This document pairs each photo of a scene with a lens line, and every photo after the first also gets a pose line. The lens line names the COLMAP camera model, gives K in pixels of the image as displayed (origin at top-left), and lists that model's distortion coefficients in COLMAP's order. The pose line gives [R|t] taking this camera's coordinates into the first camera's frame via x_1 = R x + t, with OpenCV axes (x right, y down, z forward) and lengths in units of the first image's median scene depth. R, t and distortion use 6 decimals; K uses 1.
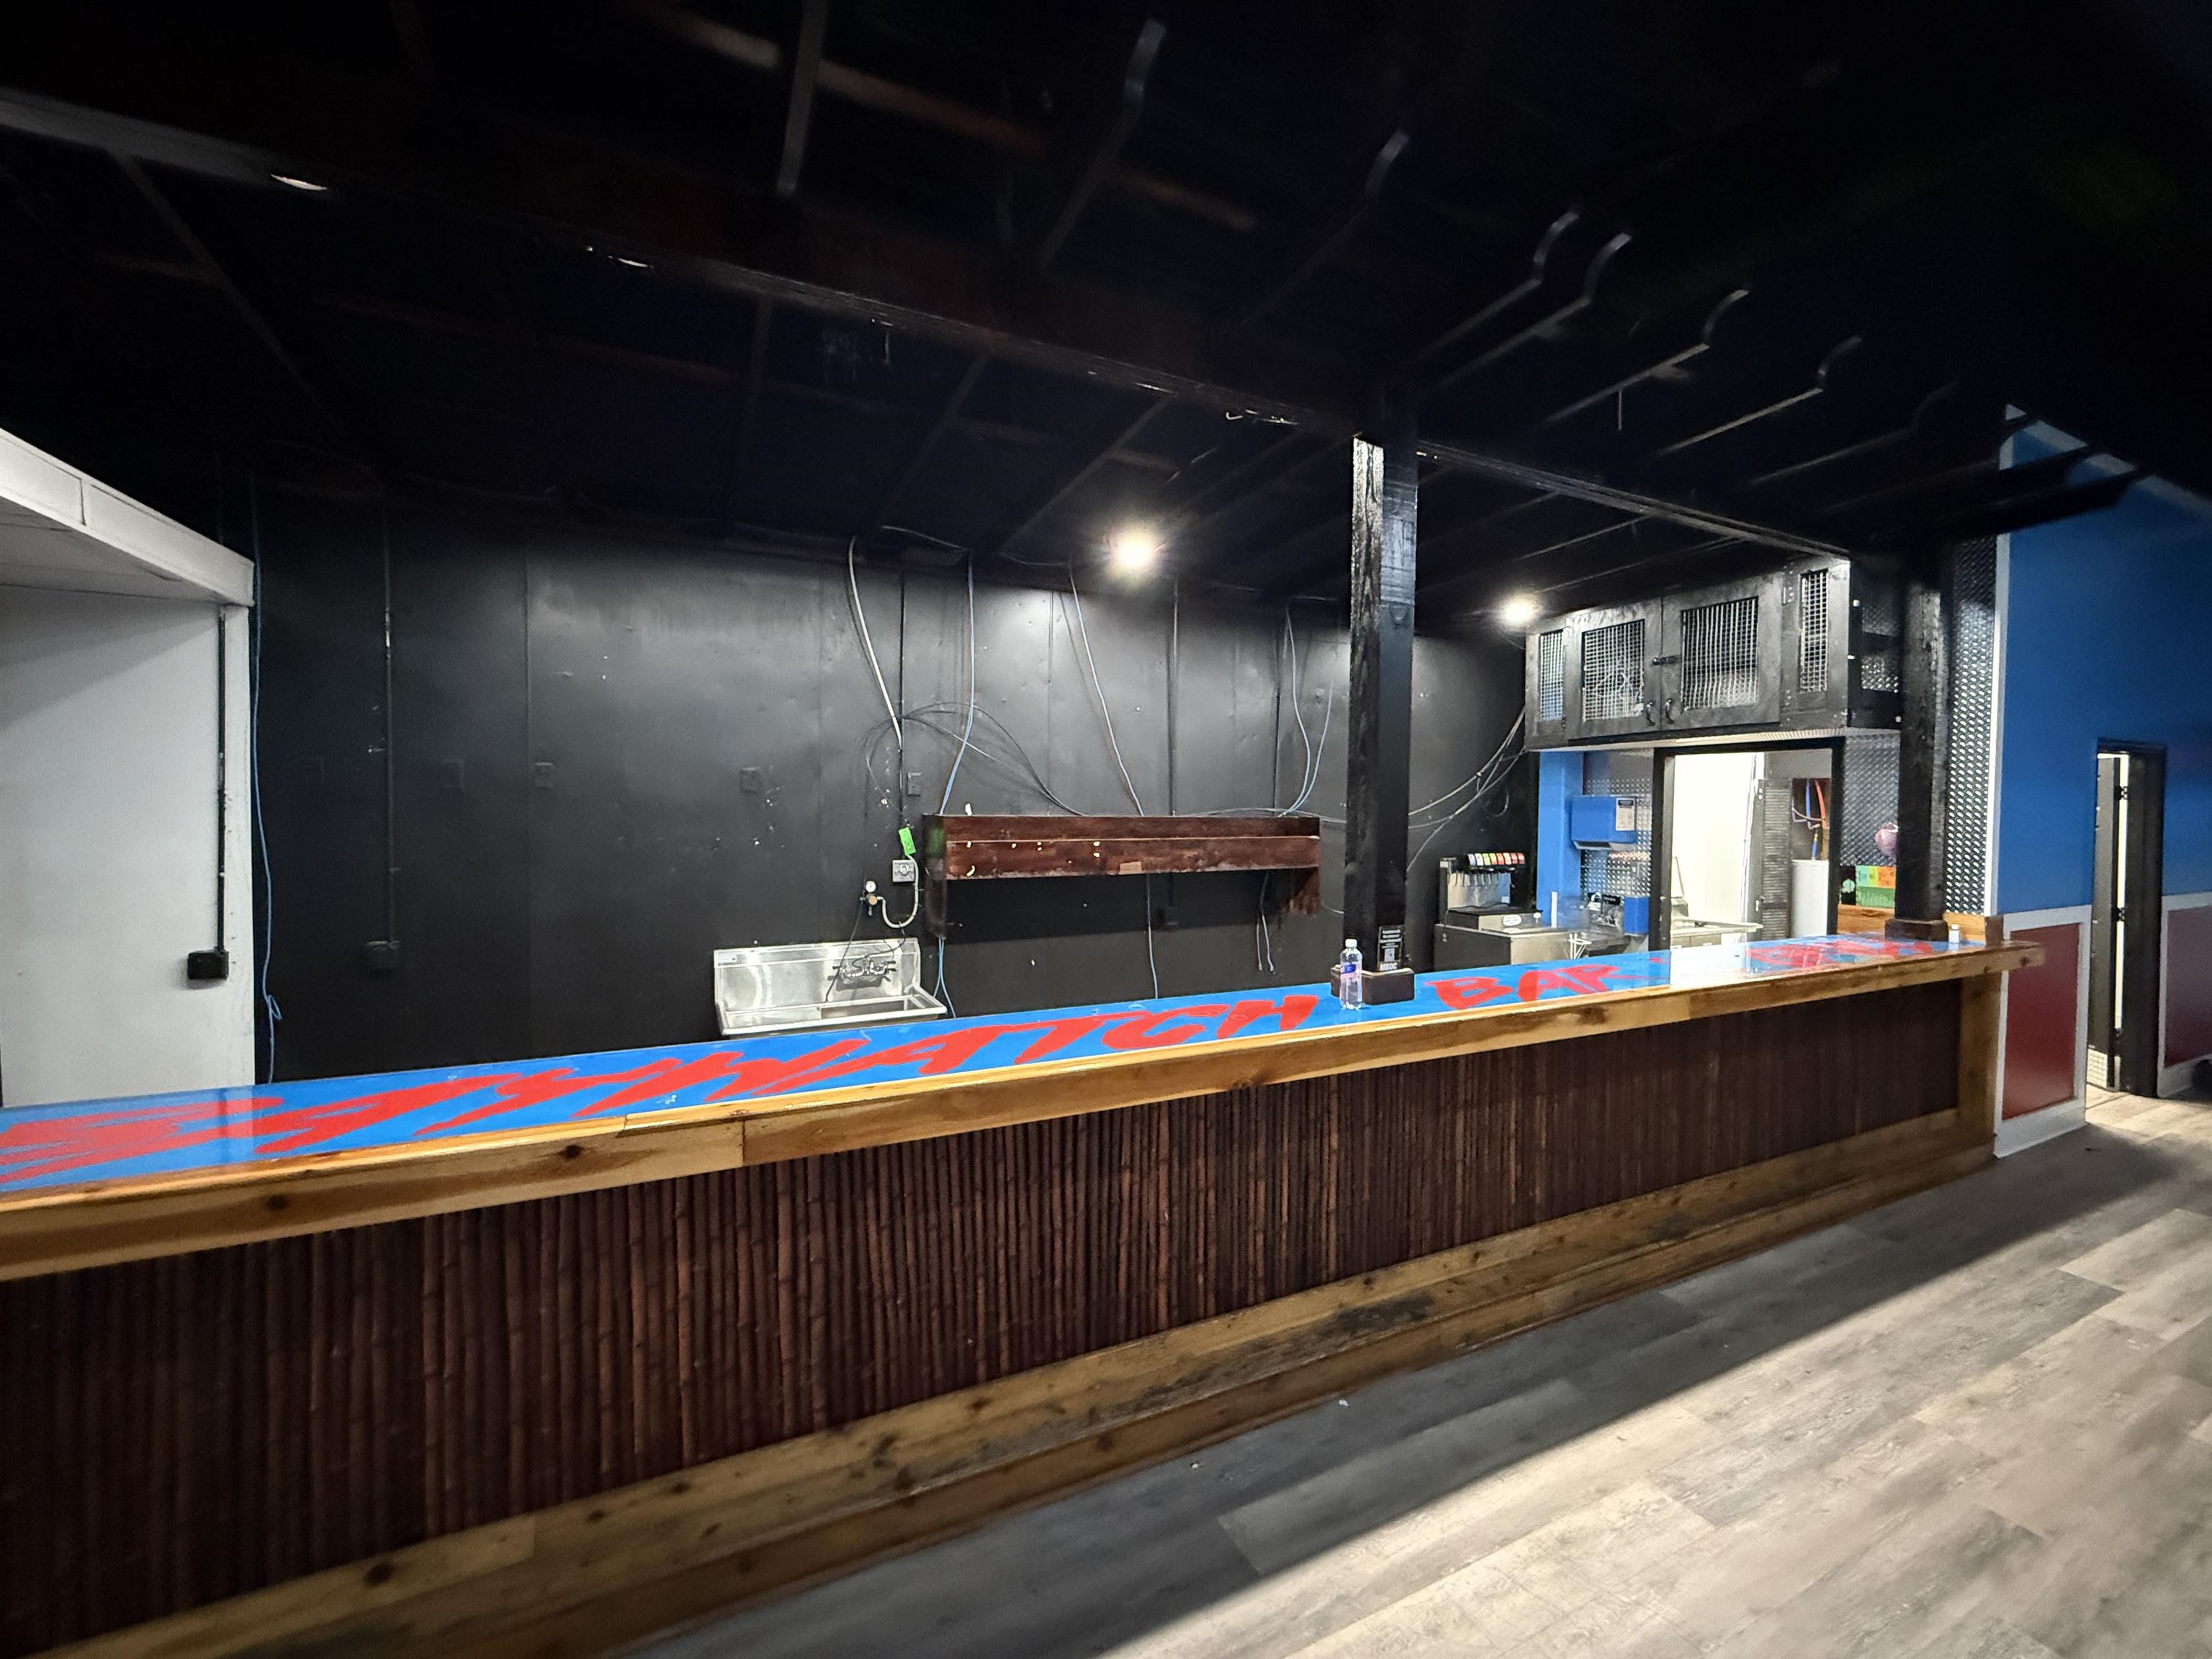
lens RADIAL K [[889.7, 0, 1106.0], [0, 889.7, 829.5], [0, 0, 1]] dist [-0.000925, 0.000019]
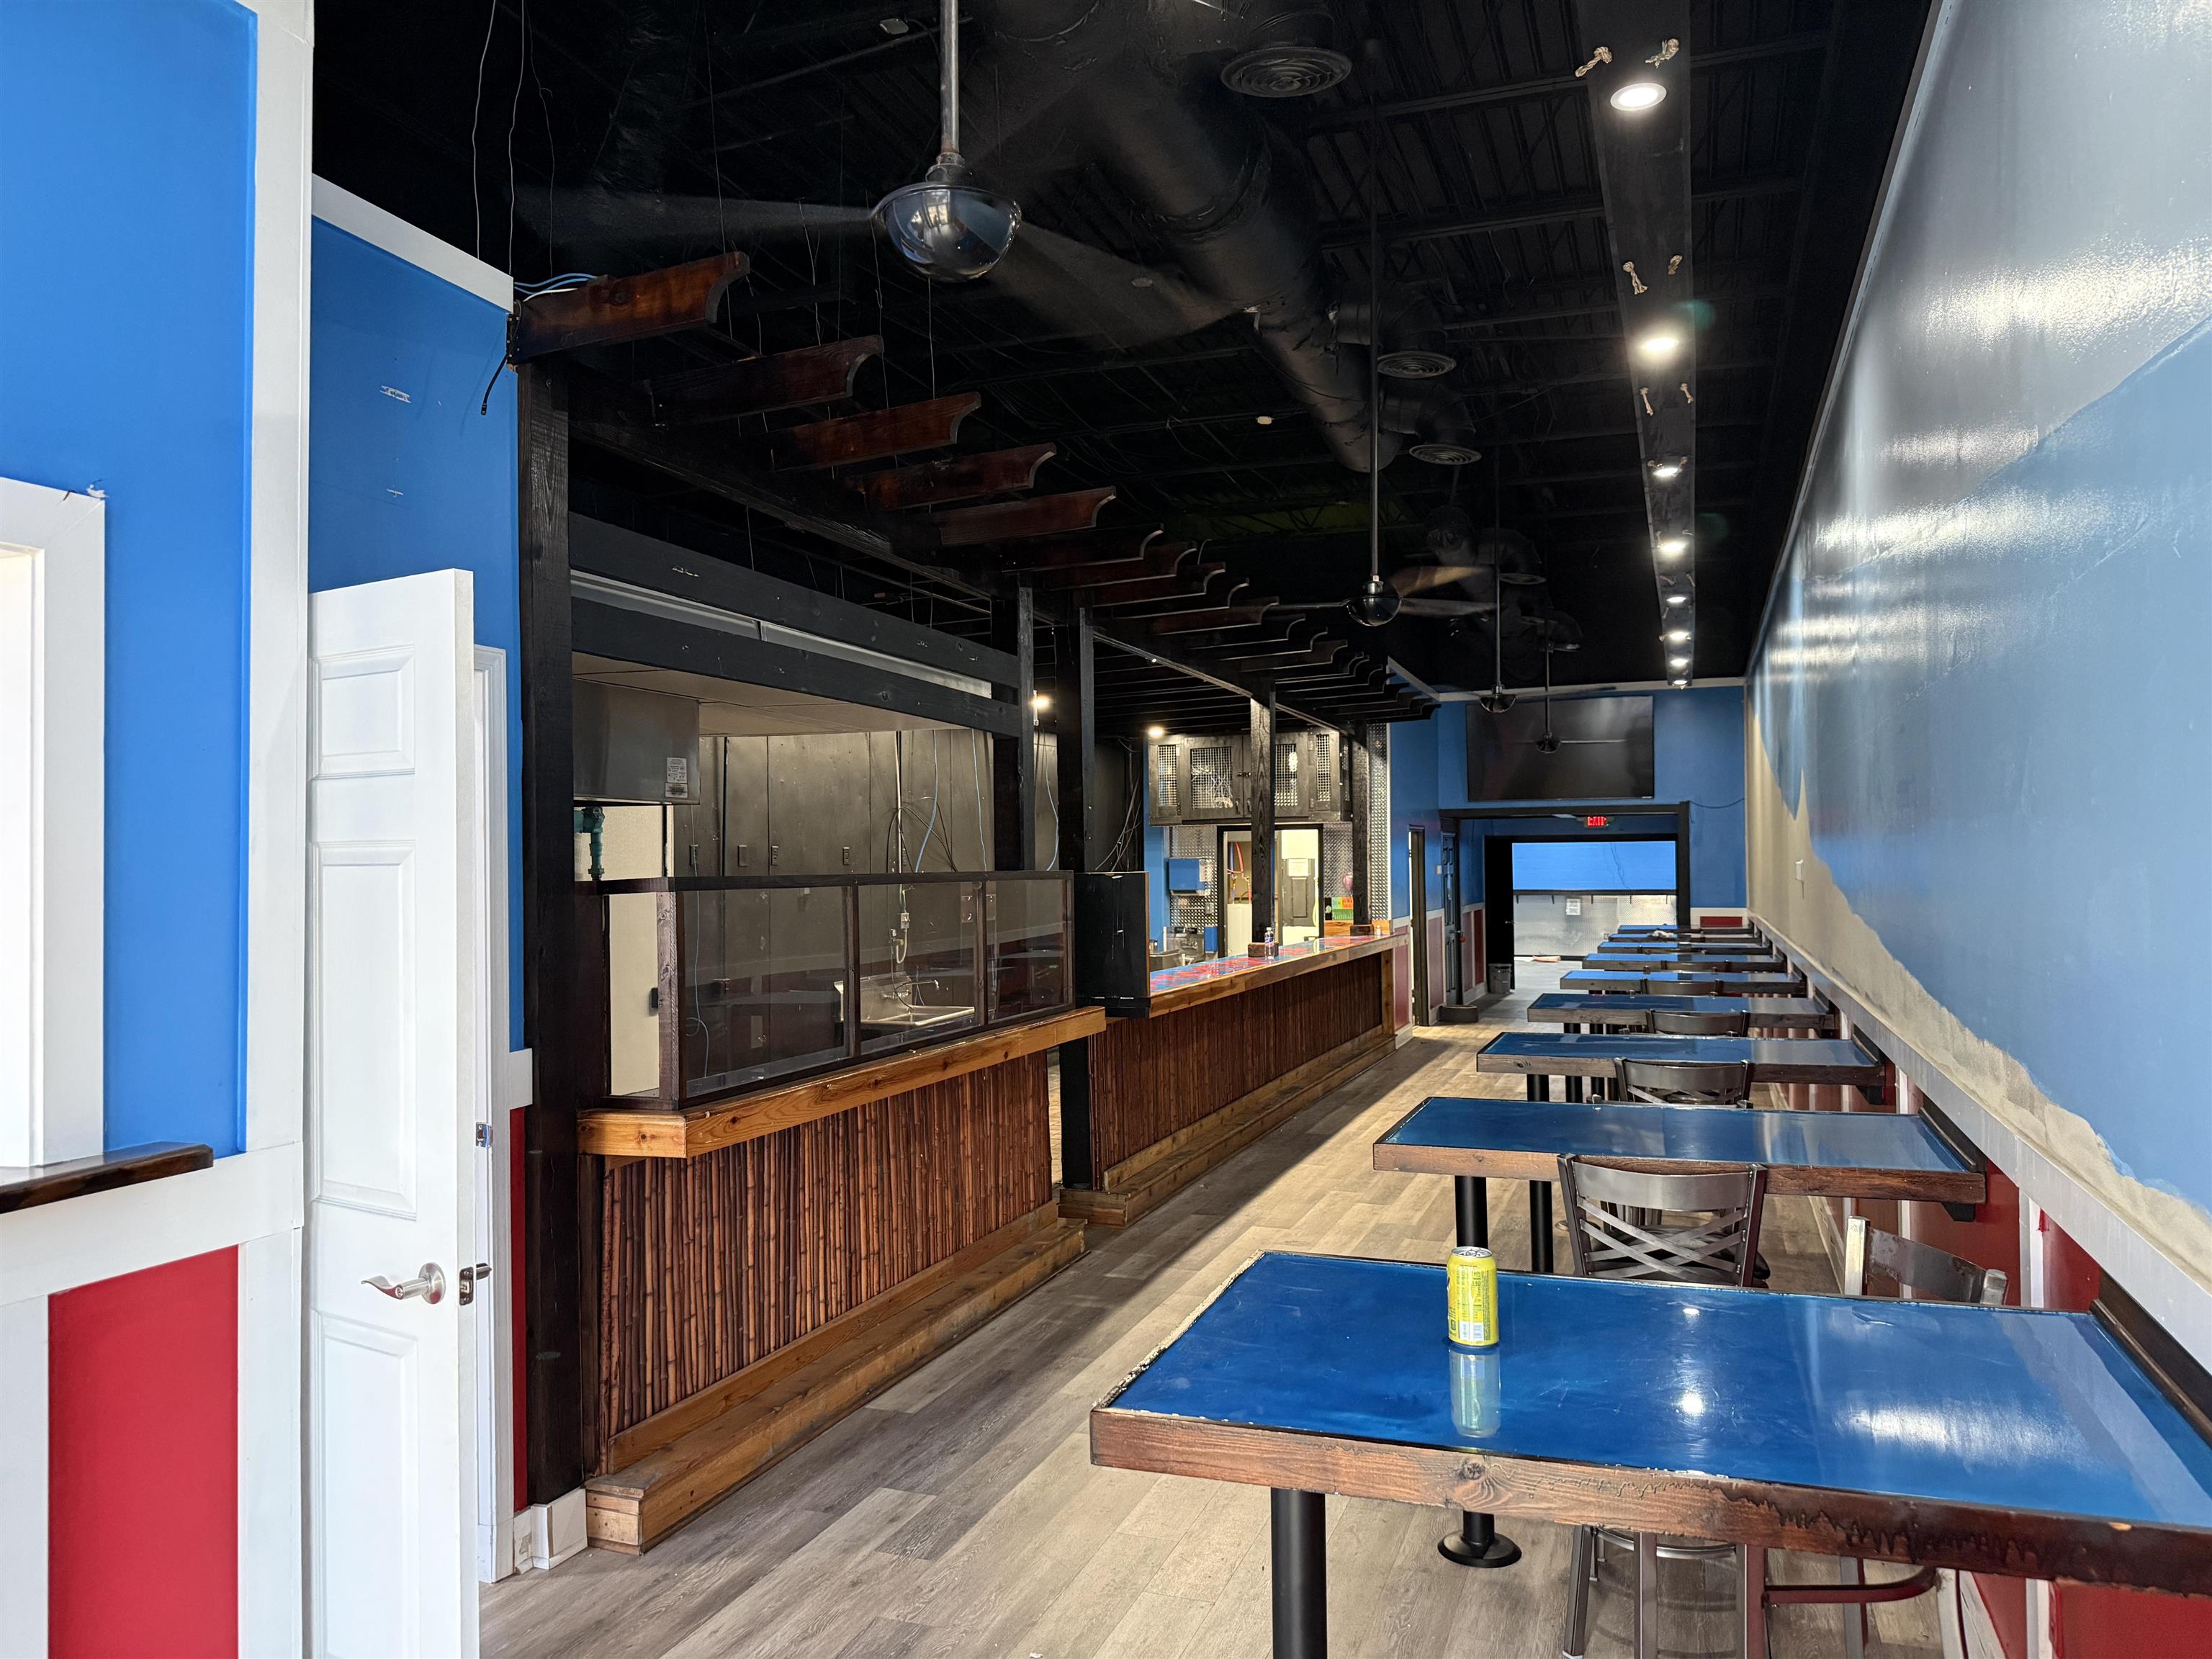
lens RADIAL K [[1555.6, 0, 1106.0], [0, 1555.6, 829.5], [0, 0, 1]] dist [-0.000363, -0.000037]
pose [[0.727305, -0.000605, 0.686315, -1.654904], [0.033164, 0.998862, -0.034263, -0.002224], [-0.685513, 0.047681, 0.726497, -0.966858]]
